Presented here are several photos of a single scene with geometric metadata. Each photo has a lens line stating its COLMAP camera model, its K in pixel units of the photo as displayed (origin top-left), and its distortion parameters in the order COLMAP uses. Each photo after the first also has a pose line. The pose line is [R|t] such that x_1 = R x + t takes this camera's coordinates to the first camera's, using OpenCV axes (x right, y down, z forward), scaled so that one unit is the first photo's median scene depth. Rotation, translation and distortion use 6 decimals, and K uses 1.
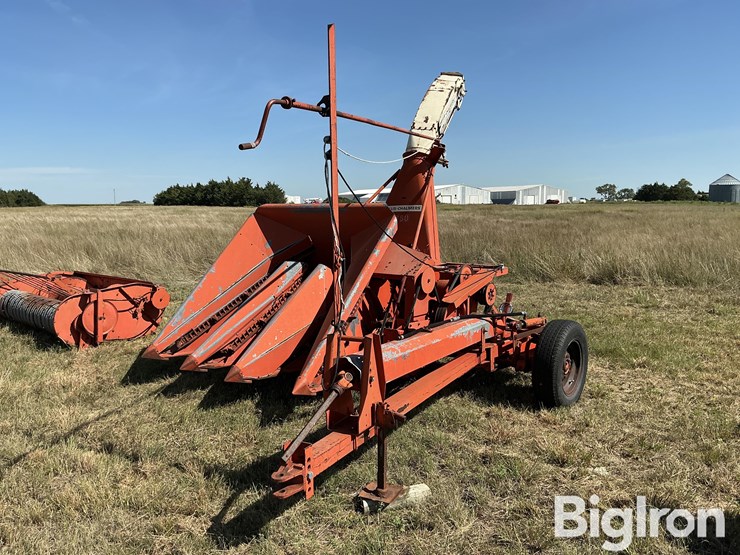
lens RADIAL K [[620.3, 0, 371.3], [0, 620.3, 277.5], [0, 0, 1]] dist [0.104942, -0.203361]
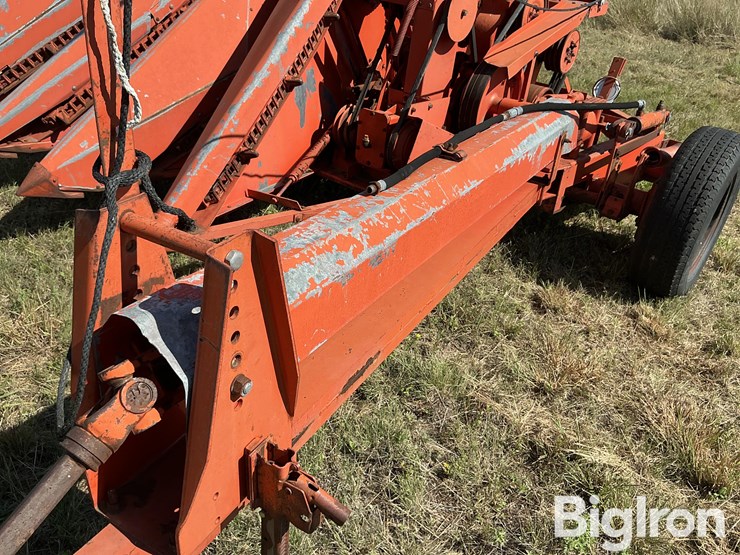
lens RADIAL K [[620.3, 0, 367.0], [0, 620.3, 280.1], [0, 0, 1]] dist [0.104942, -0.203361]
pose [[0.995343, 0.094156, 0.020643, 0.028620], [-0.094374, 0.908290, 0.407556, 0.001527], [0.019624, -0.407607, 0.912947, 0.477265]]
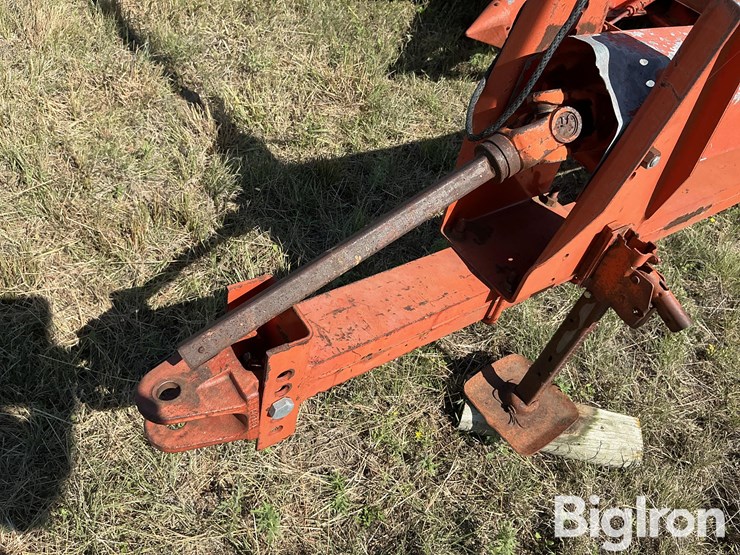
lens RADIAL K [[620.3, 0, 368.0], [0, 620.3, 280.0], [0, 0, 1]] dist [0.104942, -0.203361]
pose [[0.868670, 0.456763, -0.191781, -0.017364], [-0.243481, 0.730798, 0.637692, 0.037194], [0.431428, -0.507249, 0.746036, 0.449295]]
